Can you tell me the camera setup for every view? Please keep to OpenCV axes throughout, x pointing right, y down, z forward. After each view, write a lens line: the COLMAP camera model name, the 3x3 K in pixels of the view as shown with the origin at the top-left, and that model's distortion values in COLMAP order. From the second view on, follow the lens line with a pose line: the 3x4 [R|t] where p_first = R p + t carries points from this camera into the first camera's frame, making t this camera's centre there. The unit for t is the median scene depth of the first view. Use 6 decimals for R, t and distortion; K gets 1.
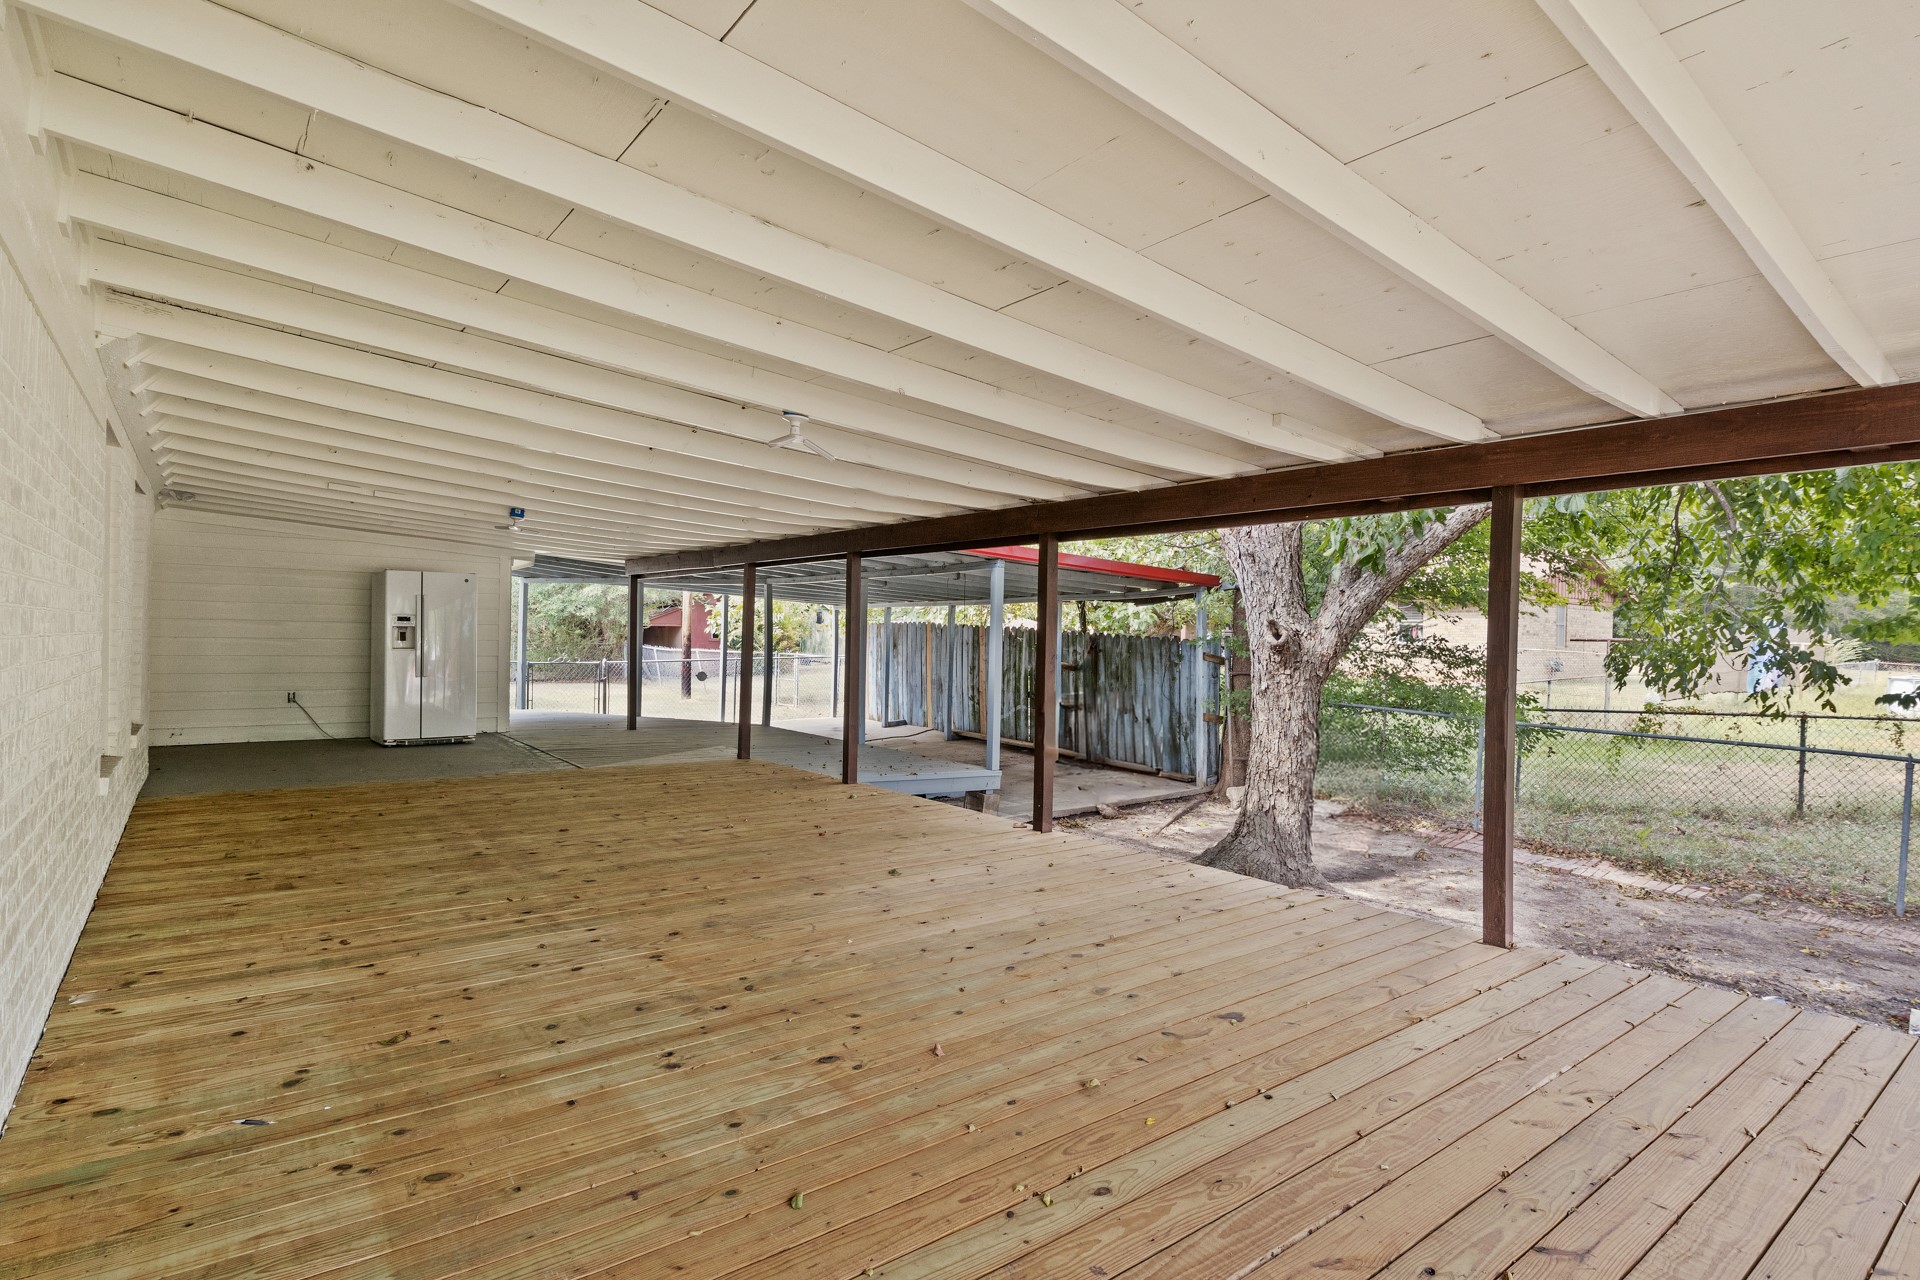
lens RADIAL K [[945.8, 0, 960.0], [0, 945.8, 640.0], [0, 0, 1]] dist [-0.006797, -0.001240]
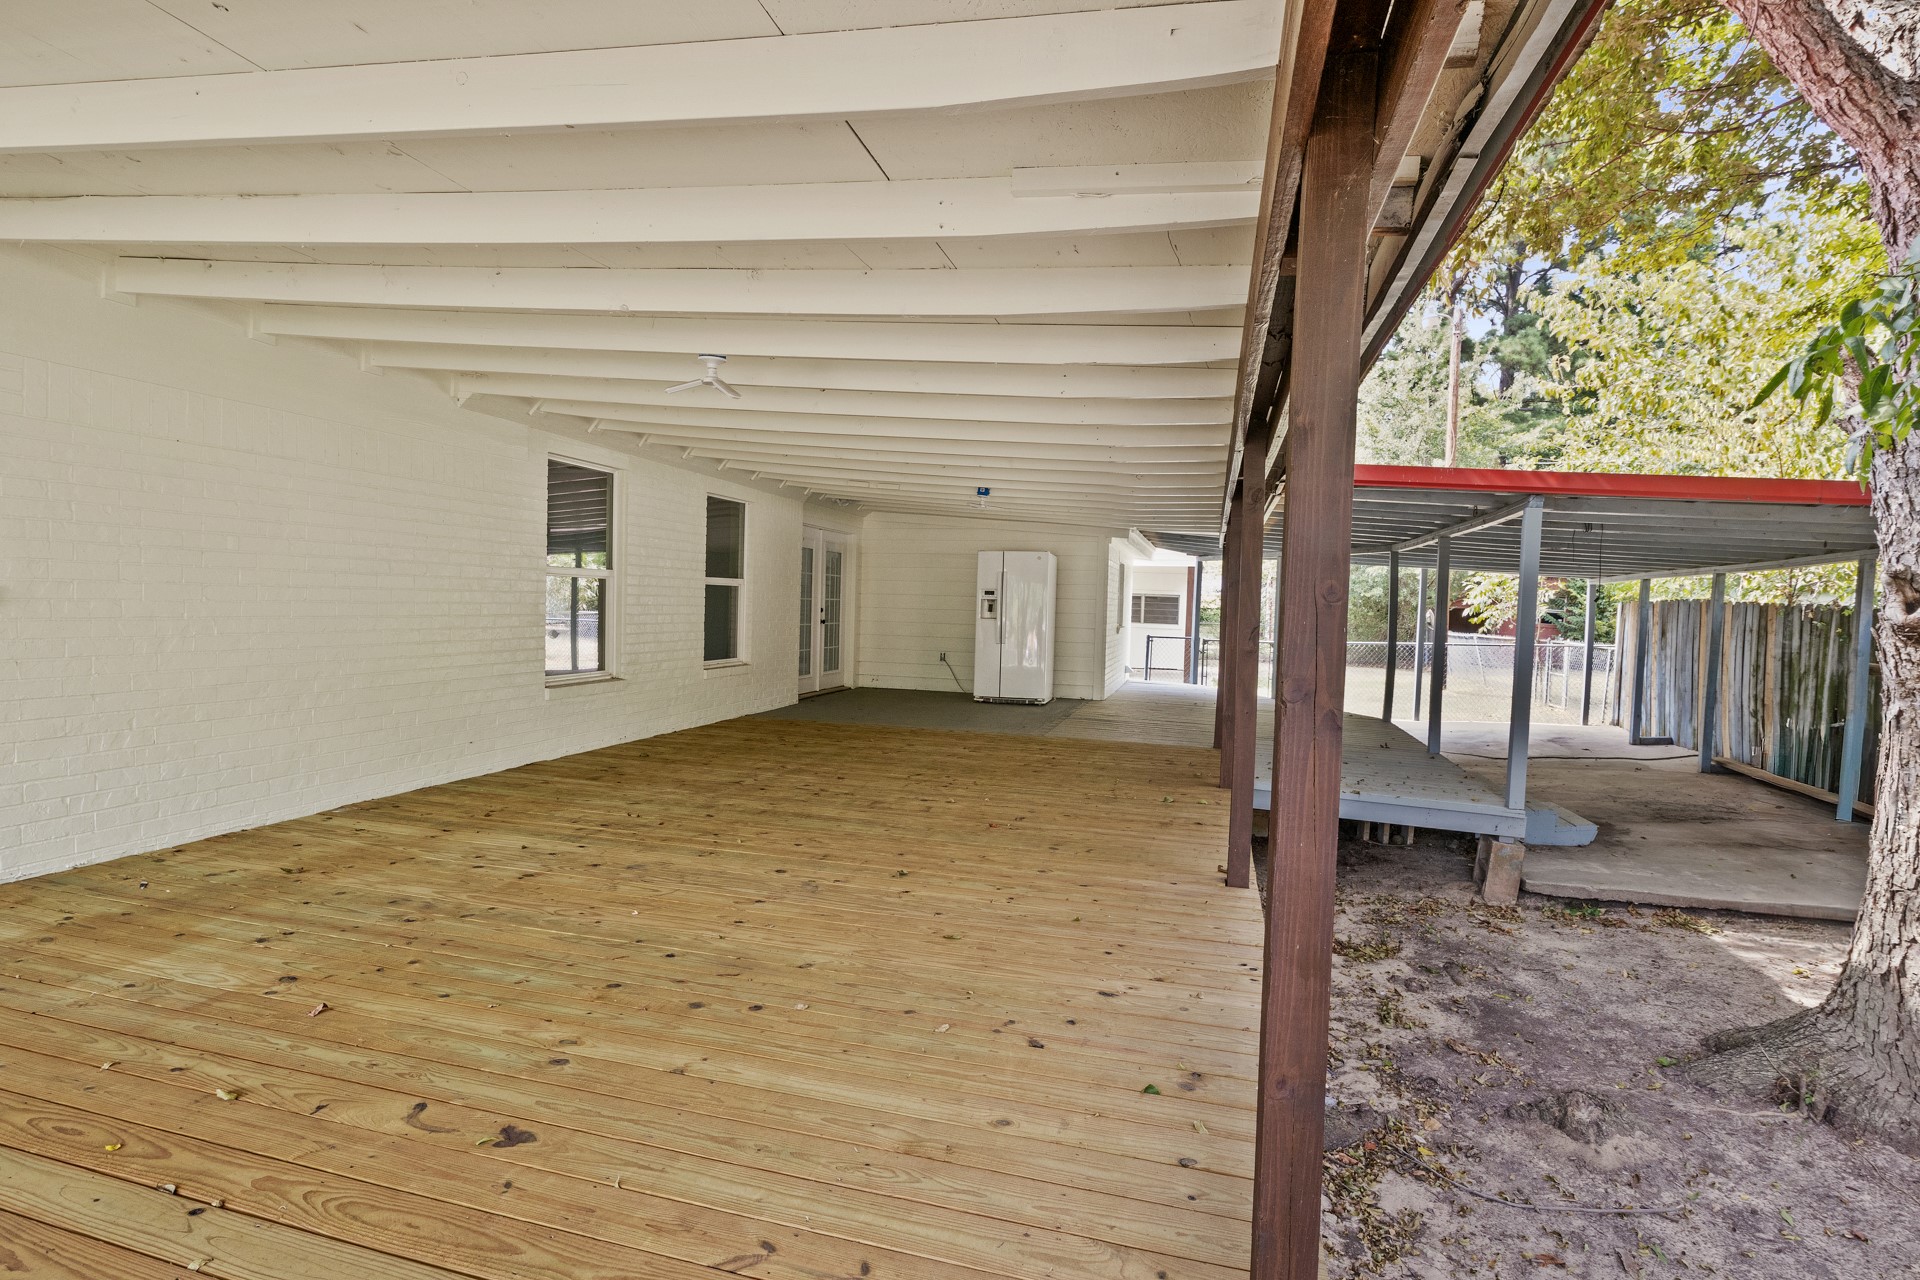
lens RADIAL K [[945.8, 0, 960.0], [0, 945.8, 640.0], [0, 0, 1]] dist [-0.006797, -0.001240]
pose [[0.607837, 0.031025, -0.793455, 0.866639], [-0.019161, 0.999519, 0.024404, 0.021203], [0.793831, 0.000369, 0.608139, 0.731840]]
